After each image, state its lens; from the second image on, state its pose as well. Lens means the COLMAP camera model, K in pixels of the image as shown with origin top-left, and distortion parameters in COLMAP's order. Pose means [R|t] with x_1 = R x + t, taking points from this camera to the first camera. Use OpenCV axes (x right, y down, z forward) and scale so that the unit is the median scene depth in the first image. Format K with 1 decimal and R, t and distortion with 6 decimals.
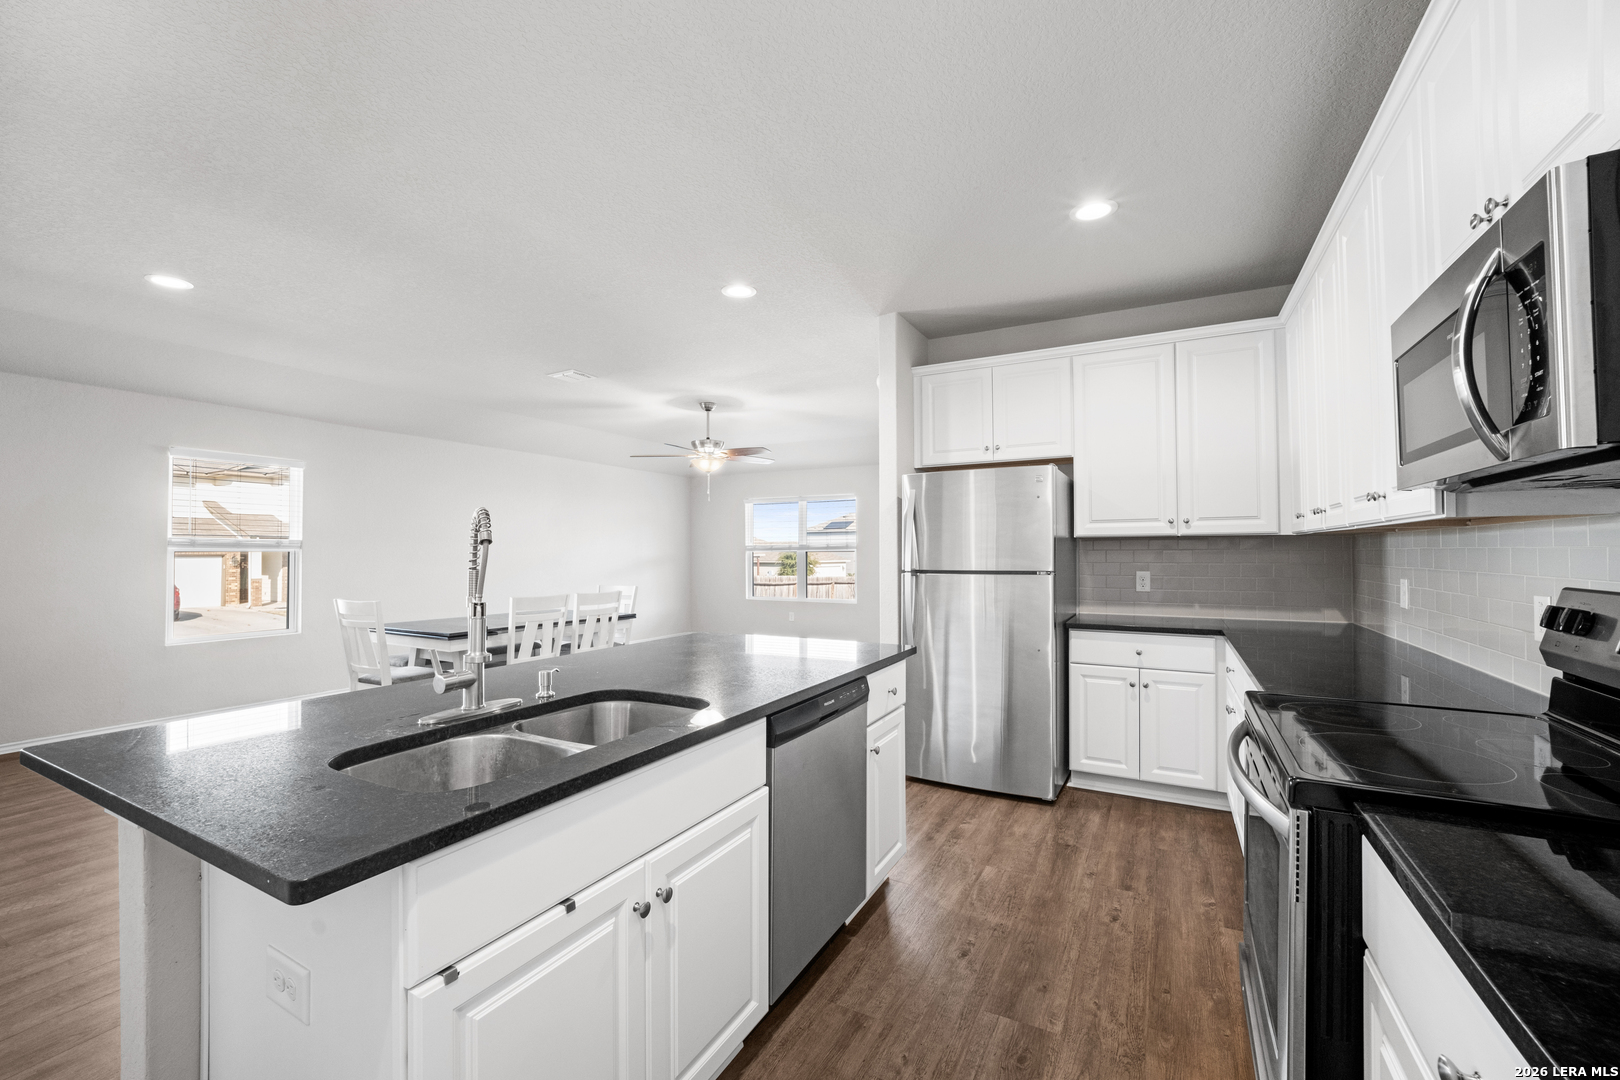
lens RADIAL K [[657.8, 0, 806.8], [0, 657.8, 546.3], [0, 0, 1]] dist [-0.017672, 0.002420]
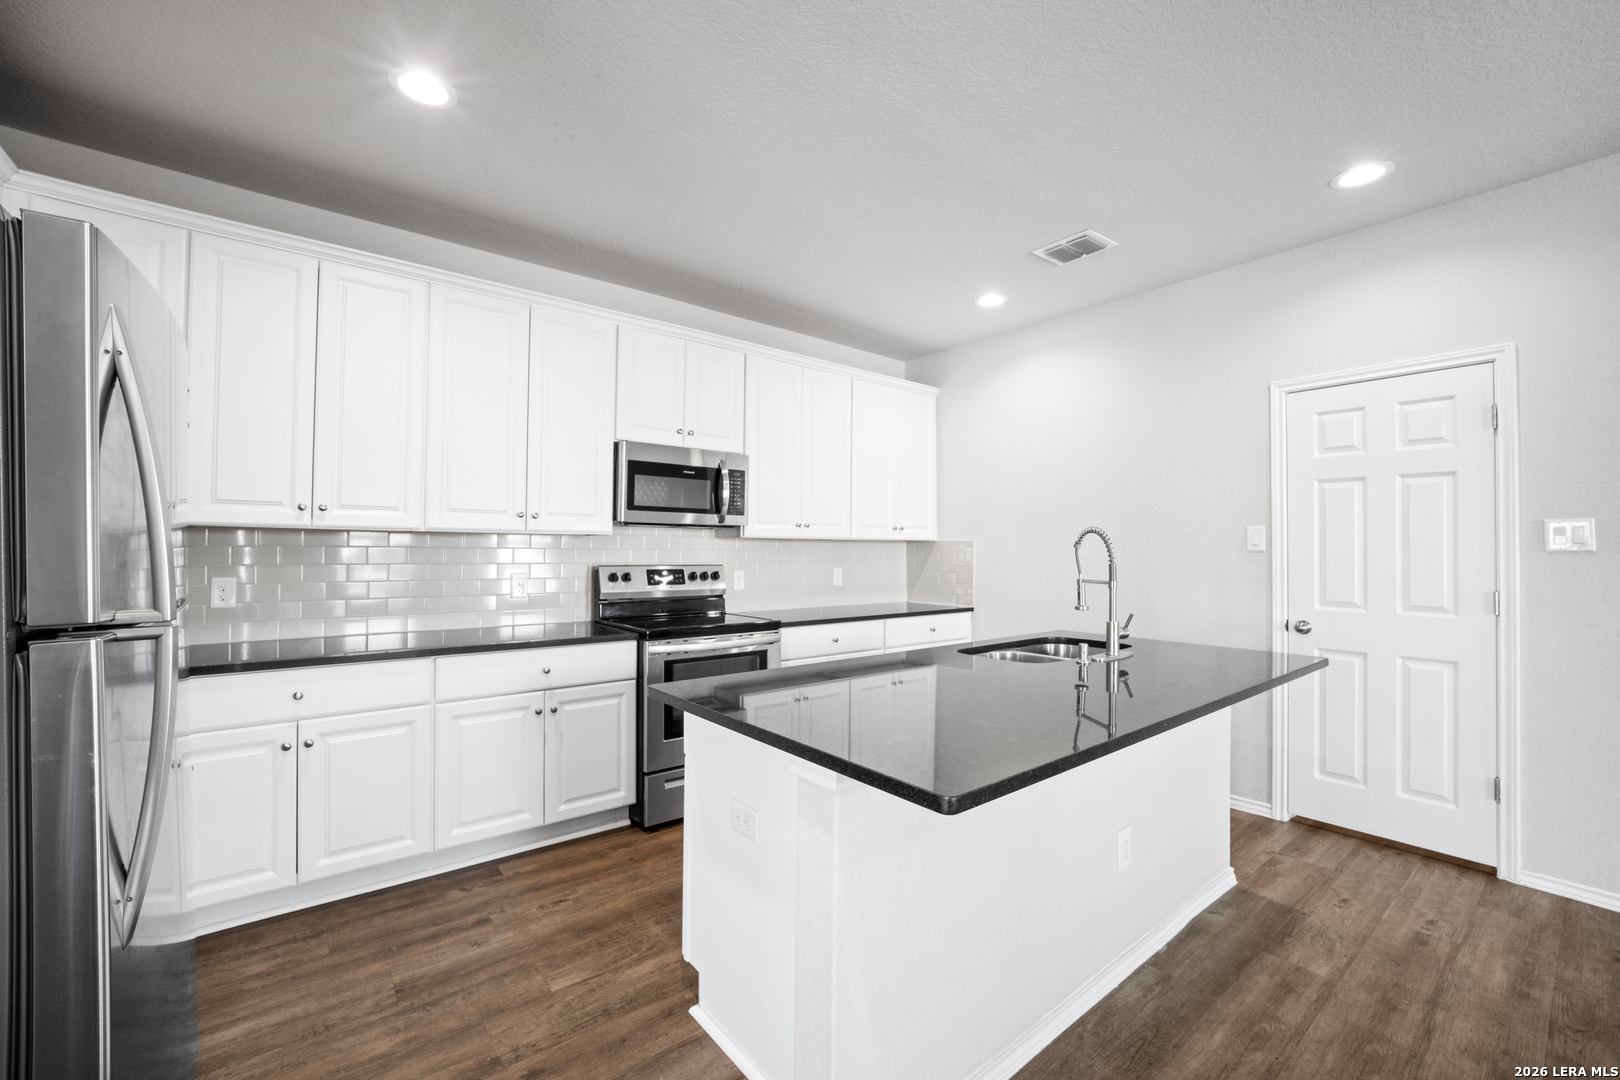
lens RADIAL K [[657.8, 0, 807.2], [0, 657.8, 541.7], [0, 0, 1]] dist [-0.017672, 0.002420]
pose [[-0.922112, 0.005371, 0.386885, -0.196975], [-0.005107, 0.999648, -0.026050, 0.014109], [-0.386888, -0.025997, -0.921760, 1.202609]]
